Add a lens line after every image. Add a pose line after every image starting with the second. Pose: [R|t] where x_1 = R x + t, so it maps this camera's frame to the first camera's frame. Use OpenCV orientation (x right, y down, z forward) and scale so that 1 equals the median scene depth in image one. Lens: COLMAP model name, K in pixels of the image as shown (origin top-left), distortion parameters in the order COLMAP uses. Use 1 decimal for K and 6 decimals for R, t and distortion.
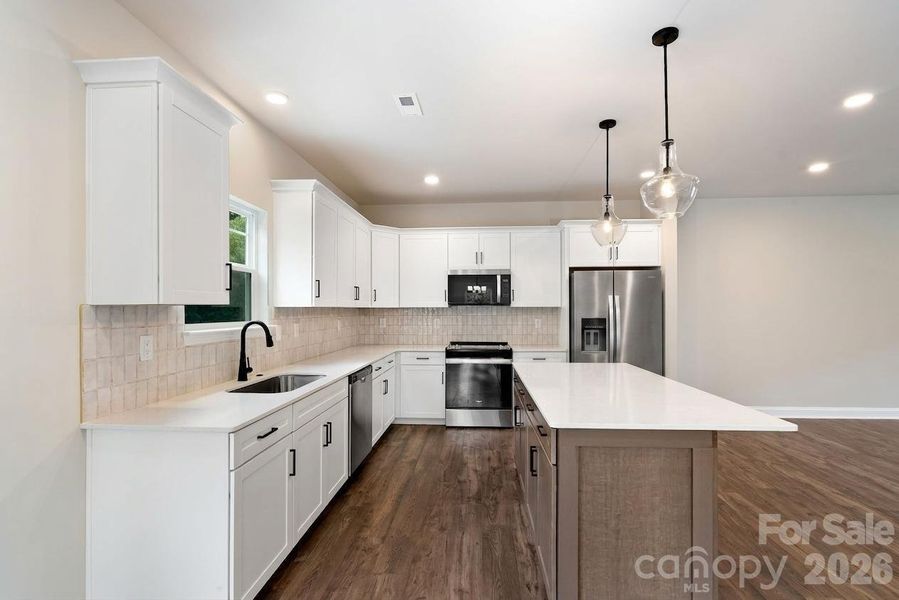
lens RADIAL K [[412.5, 0, 449.5], [0, 412.5, 300.0], [0, 0, 1]] dist [-0.000556, 0.000500]
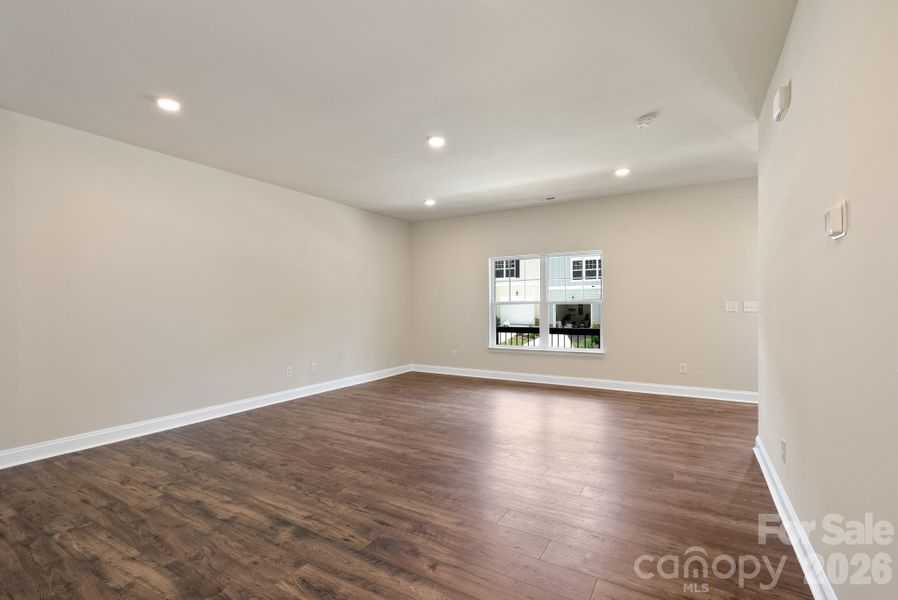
lens RADIAL K [[412.1, 0, 449.0], [0, 412.1, 300.0], [0, 0, 1]] dist [-0.000556, 0.000500]
pose [[0.455106, 0.011487, 0.890363, 0.425955], [-0.011648, 0.999908, -0.006947, 0.038982], [-0.890361, -0.007209, 0.455198, 0.181125]]
